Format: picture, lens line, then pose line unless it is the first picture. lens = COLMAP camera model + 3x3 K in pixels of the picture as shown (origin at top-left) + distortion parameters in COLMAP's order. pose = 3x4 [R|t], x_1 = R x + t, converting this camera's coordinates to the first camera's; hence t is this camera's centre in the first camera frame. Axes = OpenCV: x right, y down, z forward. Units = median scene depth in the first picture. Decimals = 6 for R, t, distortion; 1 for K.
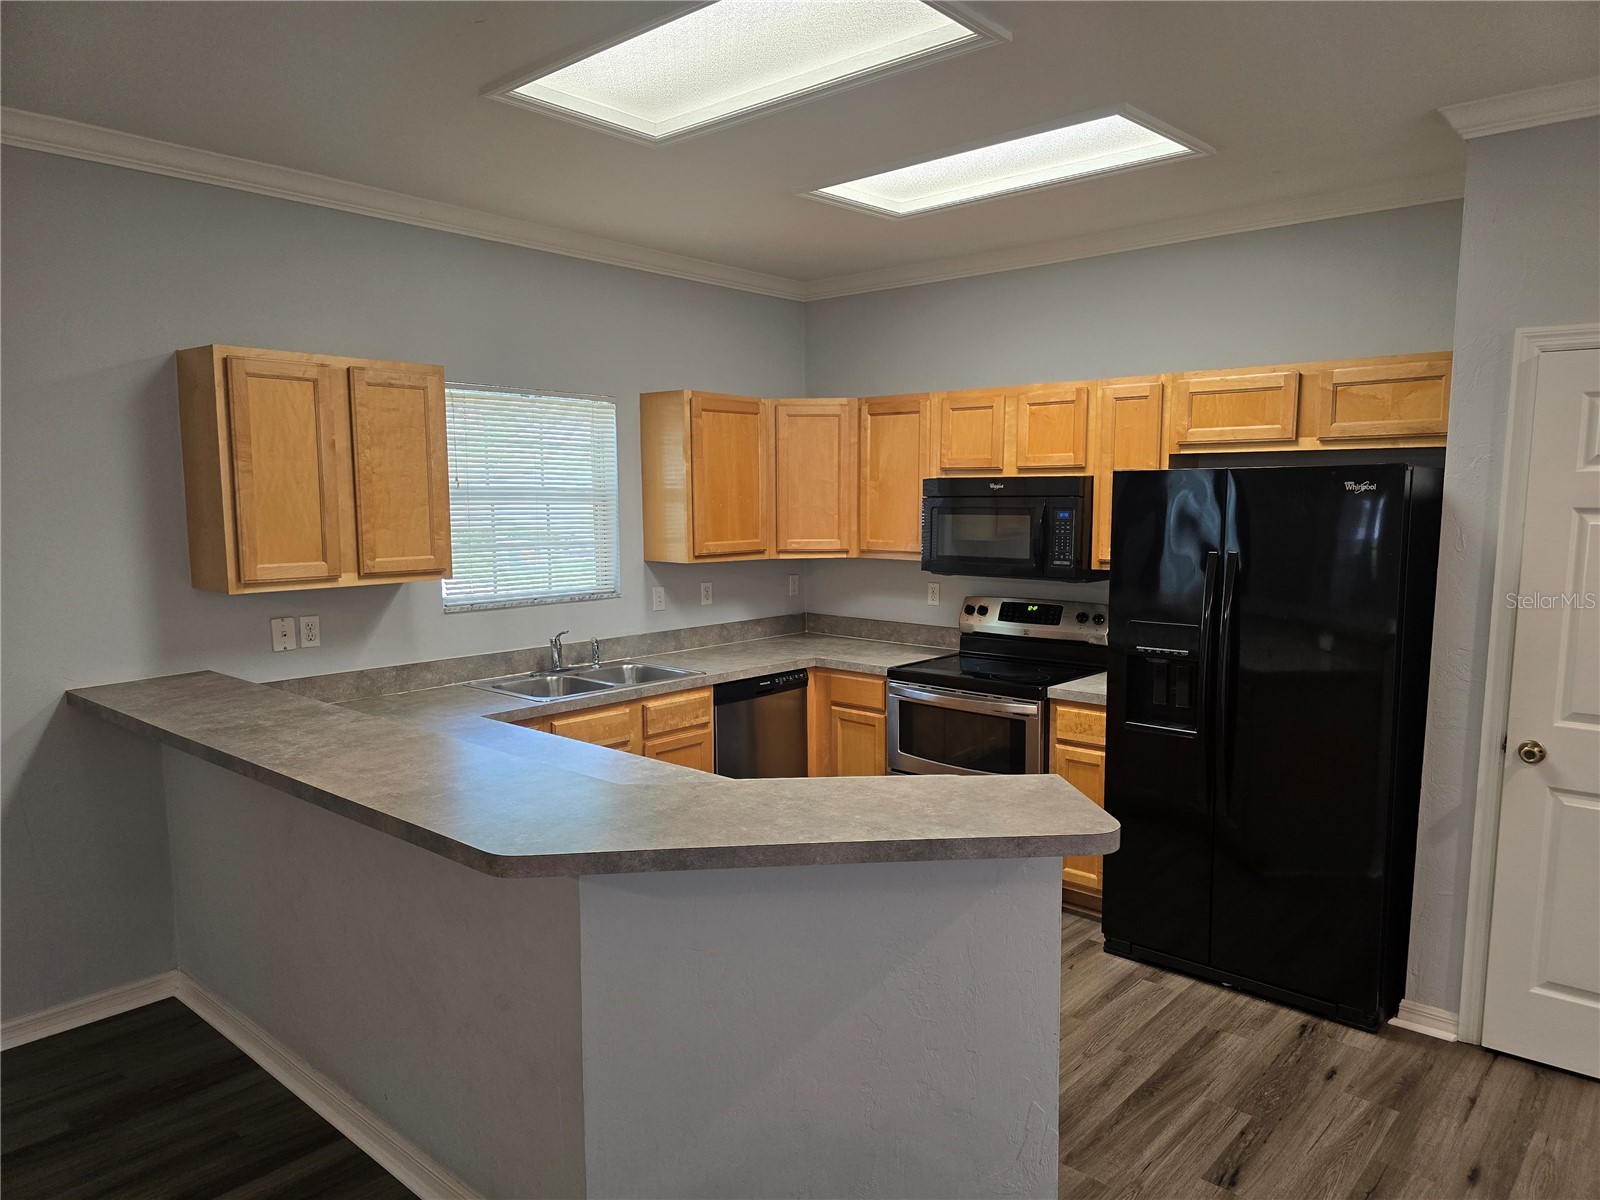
lens RADIAL K [[1072.1, 0, 794.7], [0, 1072.1, 610.9], [0, 0, 1]] dist [0.066541, -0.045729]
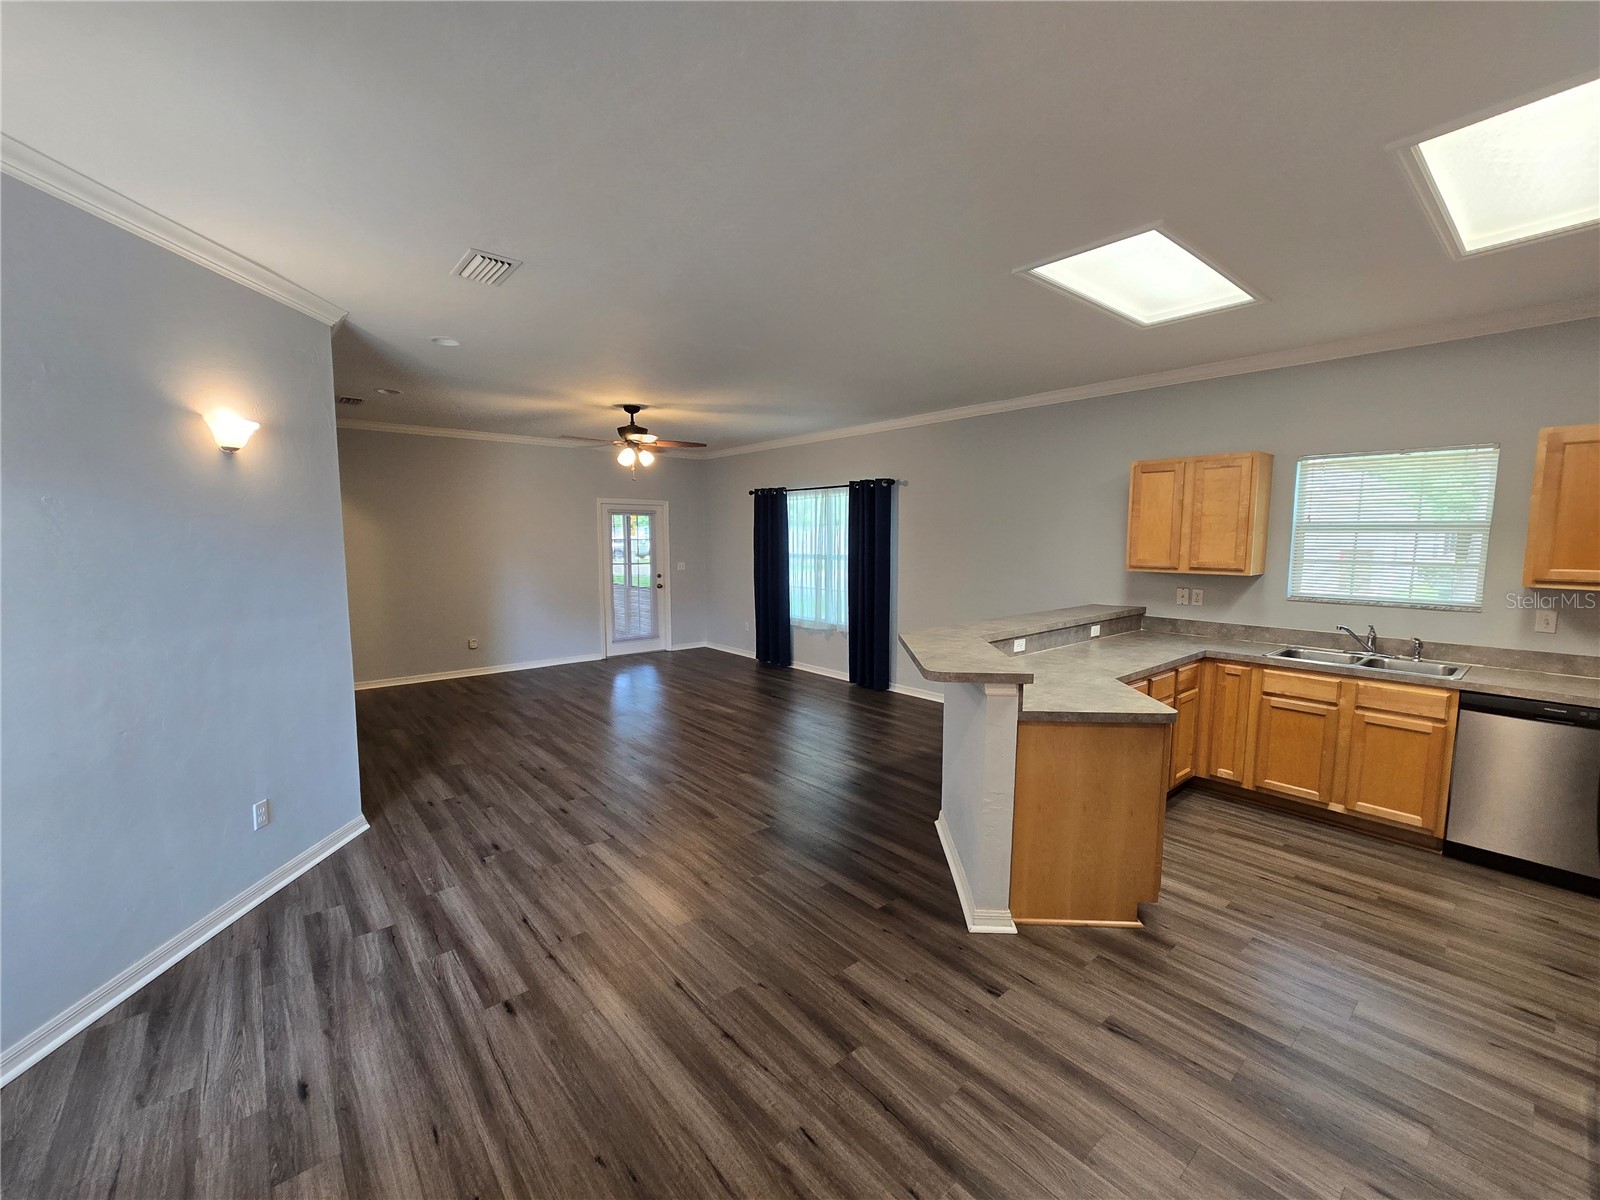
lens RADIAL K [[658.5, 0, 807.9], [0, 658.5, 604.3], [0, 0, 1]] dist [-0.001888, 0.000395]
pose [[-0.126846, 0.102445, -0.986618, 0.672201], [-0.115614, 0.986346, 0.117281, -0.022171], [0.985162, 0.128943, -0.113270, 0.371706]]
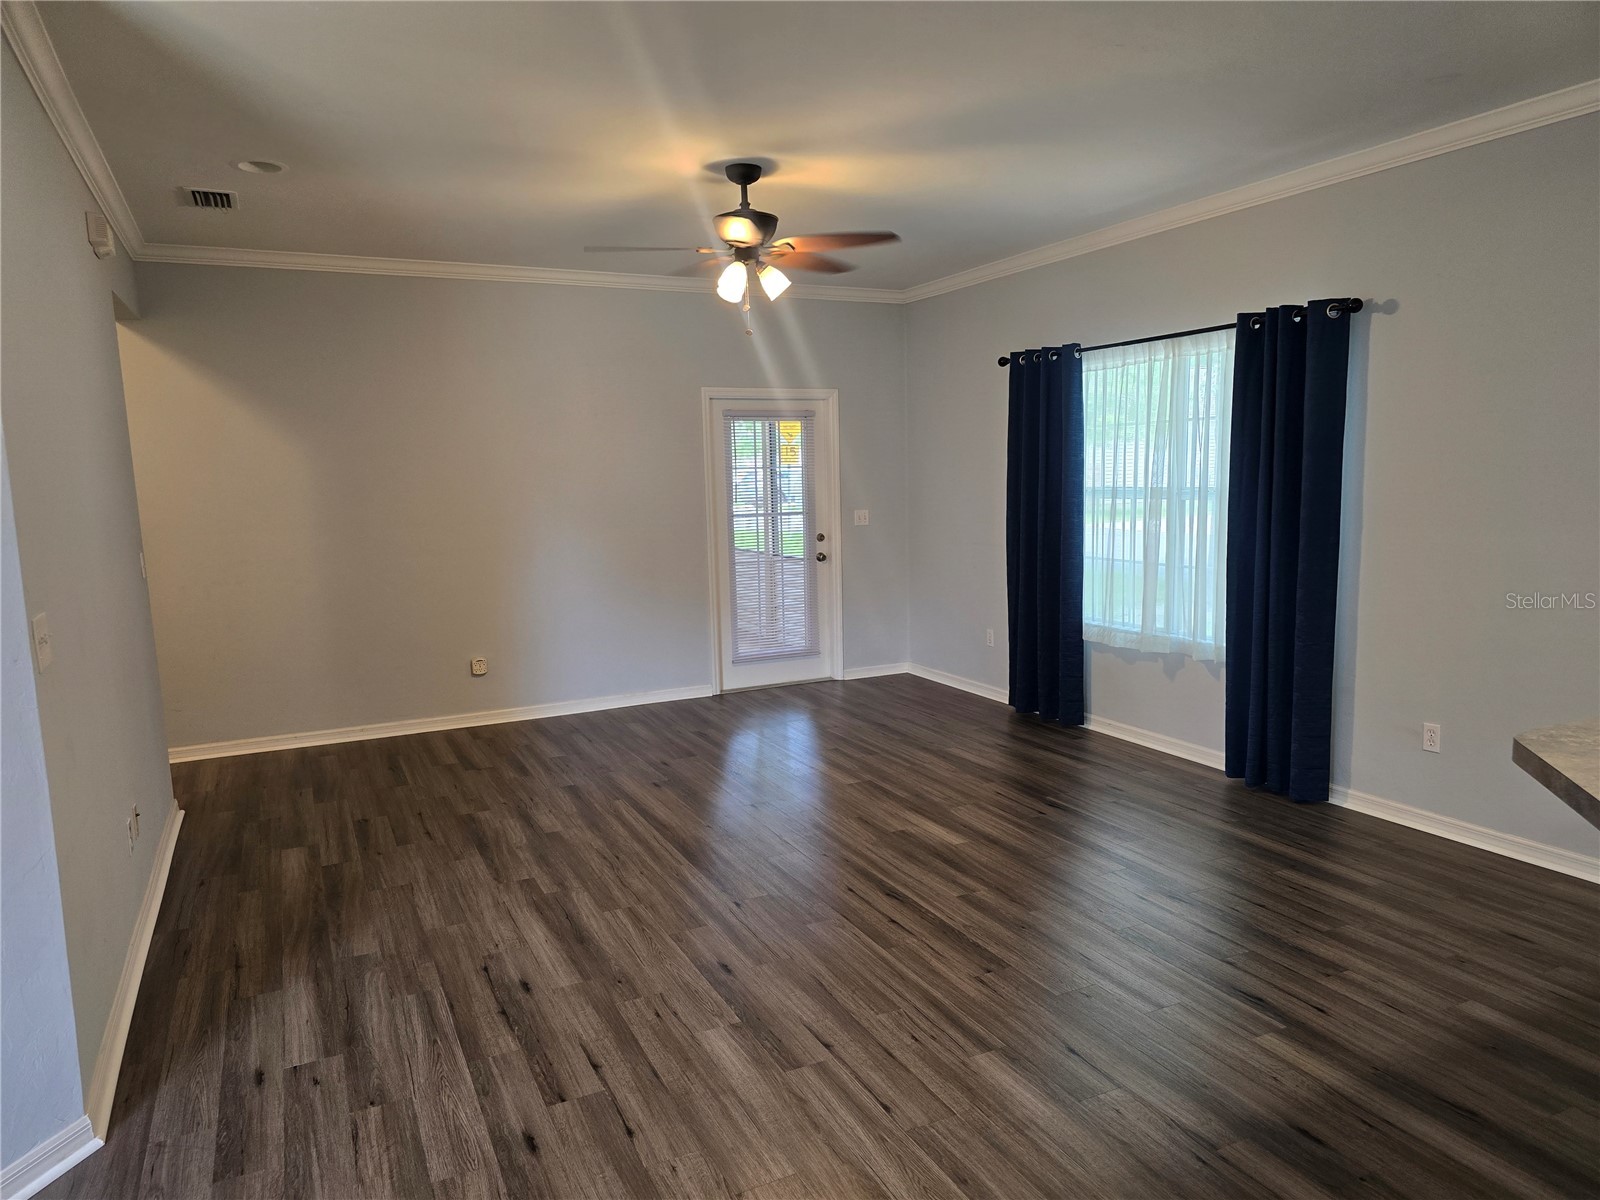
lens RADIAL K [[1072.1, 0, 808.9], [0, 1072.1, 626.6], [0, 0, 1]] dist [0.066541, -0.045729]
pose [[-0.373398, 0.145085, -0.916256, 0.335257], [-0.083279, 0.978464, 0.188873, -0.000707], [0.923926, 0.146830, -0.353274, 0.293251]]
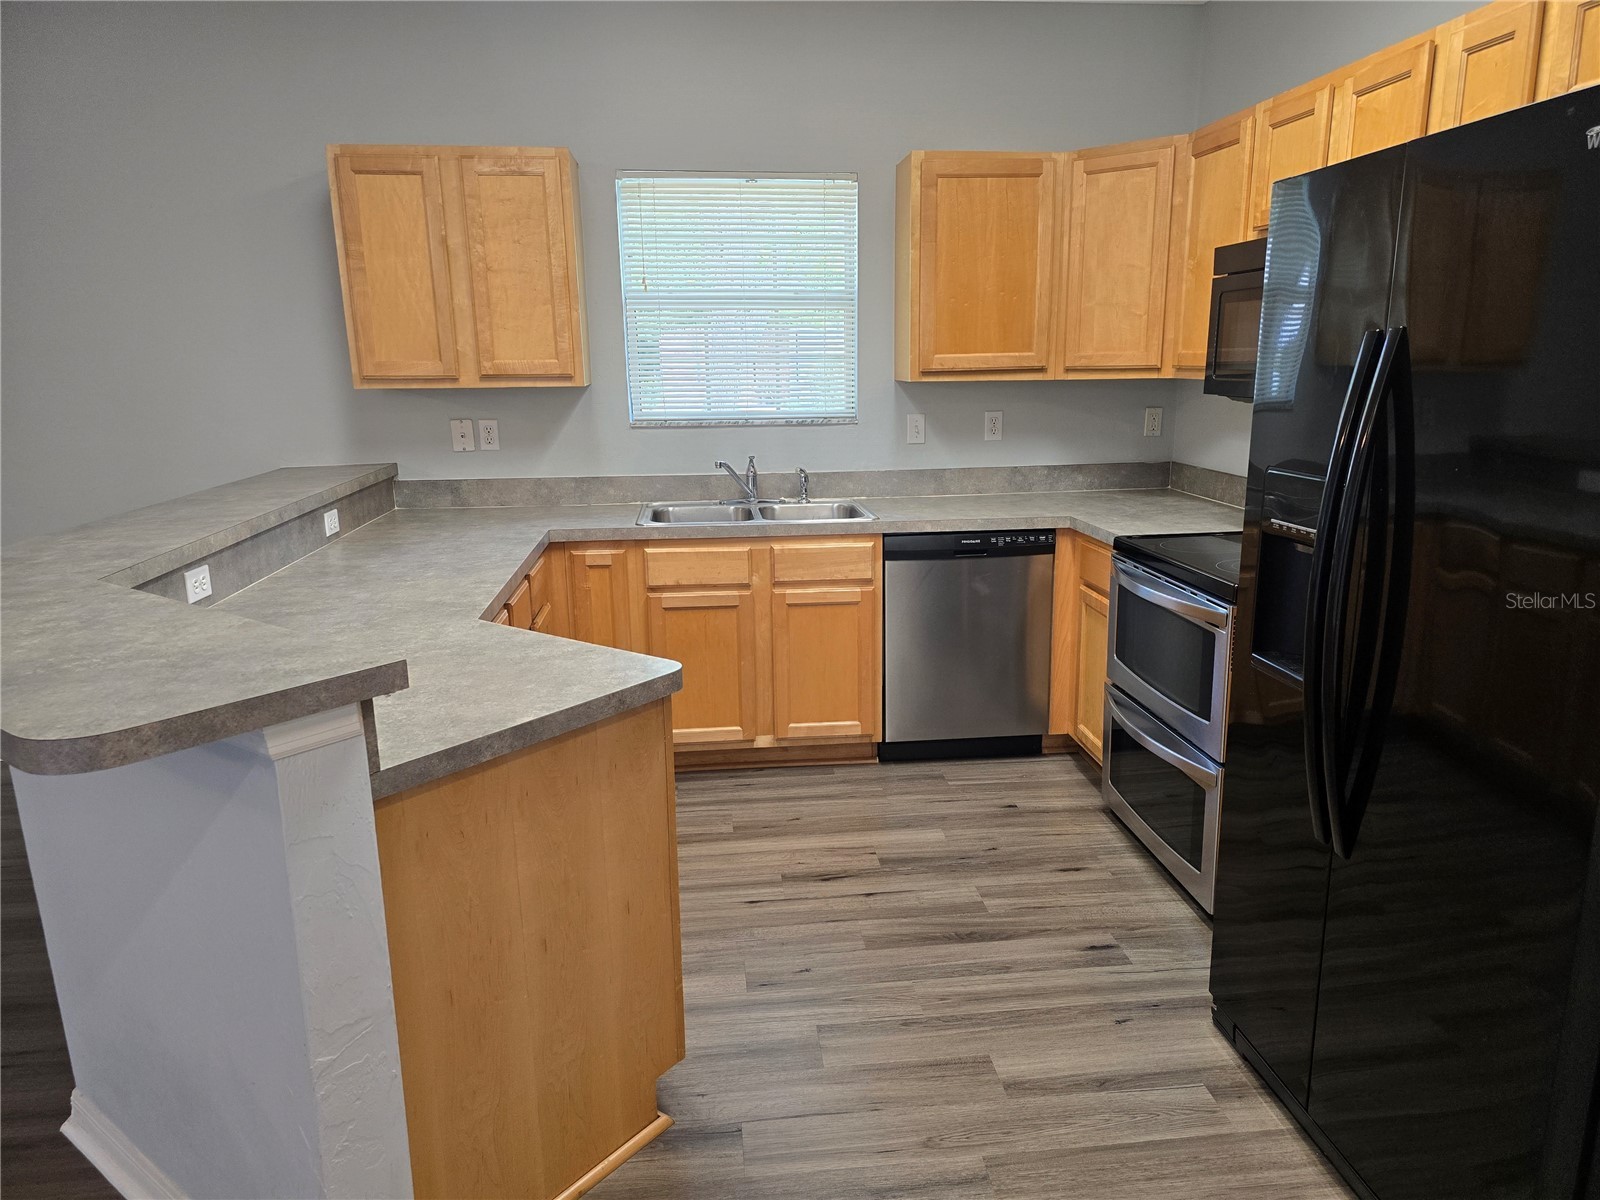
lens RADIAL K [[1072.1, 0, 814.0], [0, 1072.1, 619.9], [0, 0, 1]] dist [0.066541, -0.045729]
pose [[0.744780, 0.150580, -0.650099, 0.404878], [-0.062684, 0.985687, 0.156498, 0.009872], [0.664360, -0.075805, 0.743559, 0.351346]]
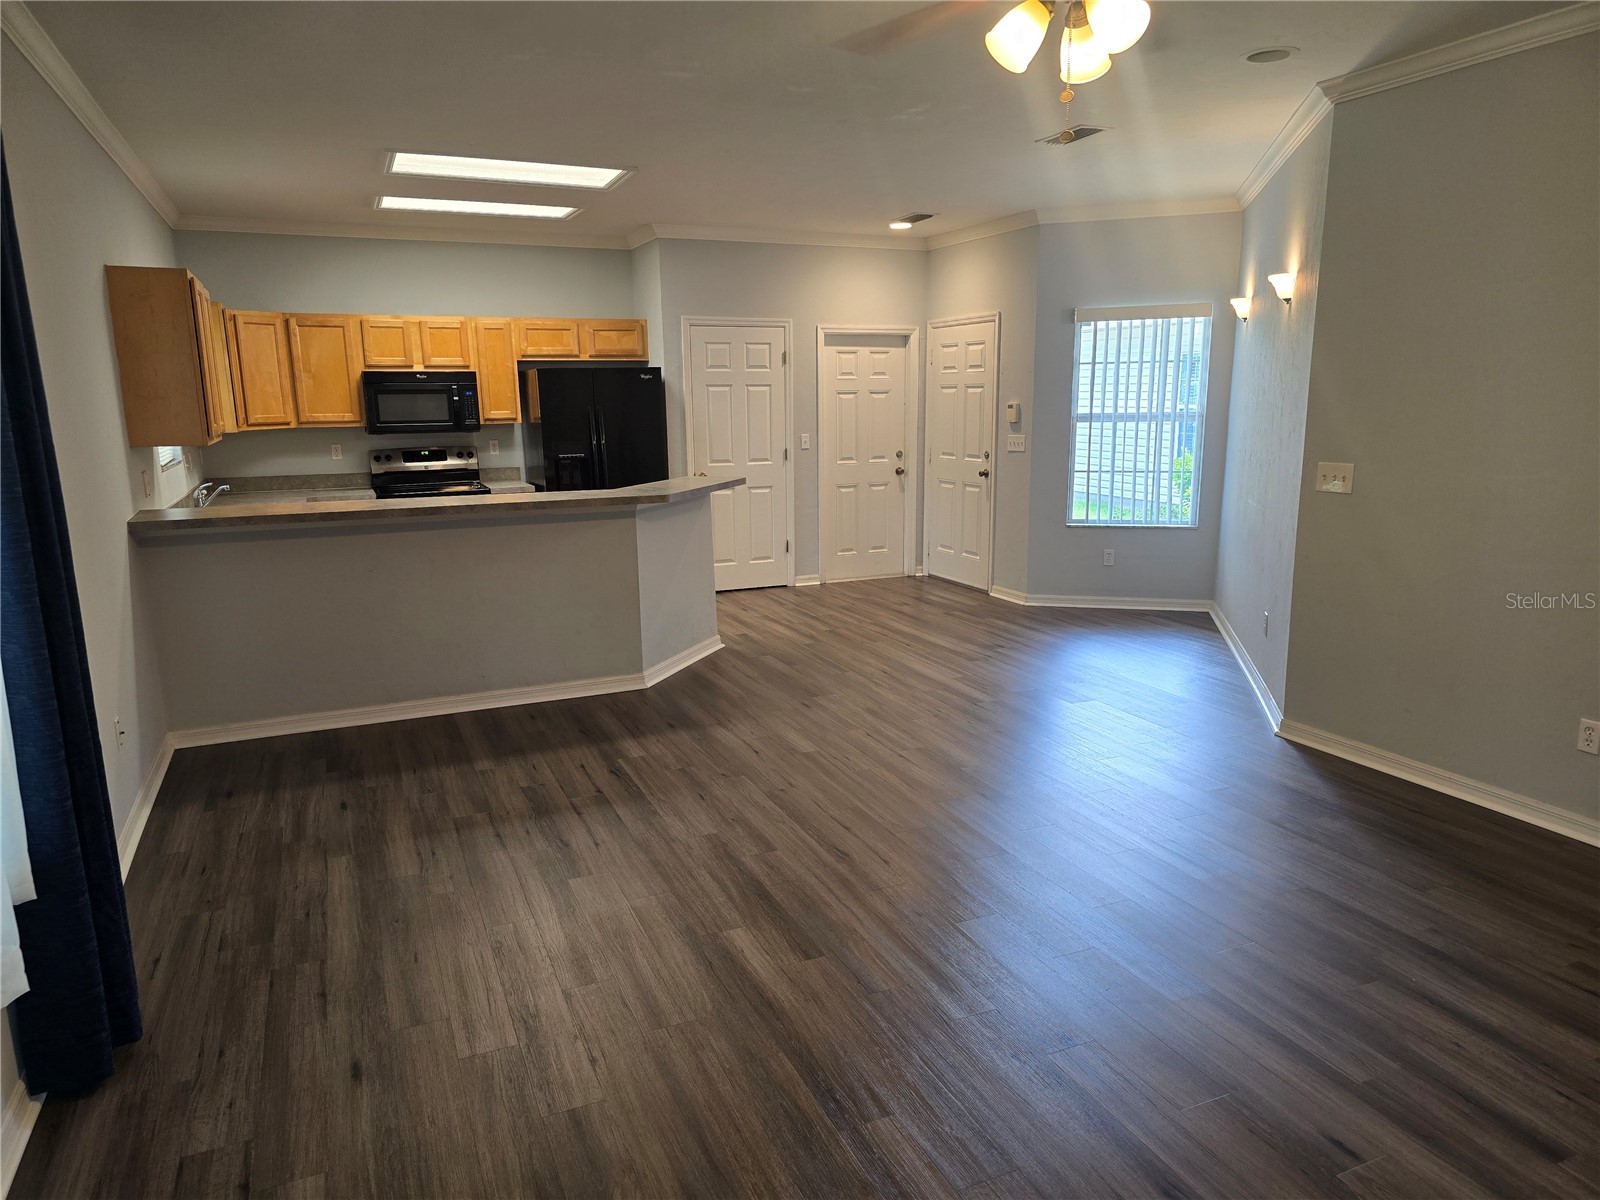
lens RADIAL K [[1072.1, 0, 806.0], [0, 1072.1, 609.6], [0, 0, 1]] dist [0.066541, -0.045729]
pose [[0.408870, -0.186807, 0.893269, -1.100499], [0.117524, 0.981453, 0.151455, 0.052519], [-0.904994, 0.043055, 0.423240, -0.227613]]
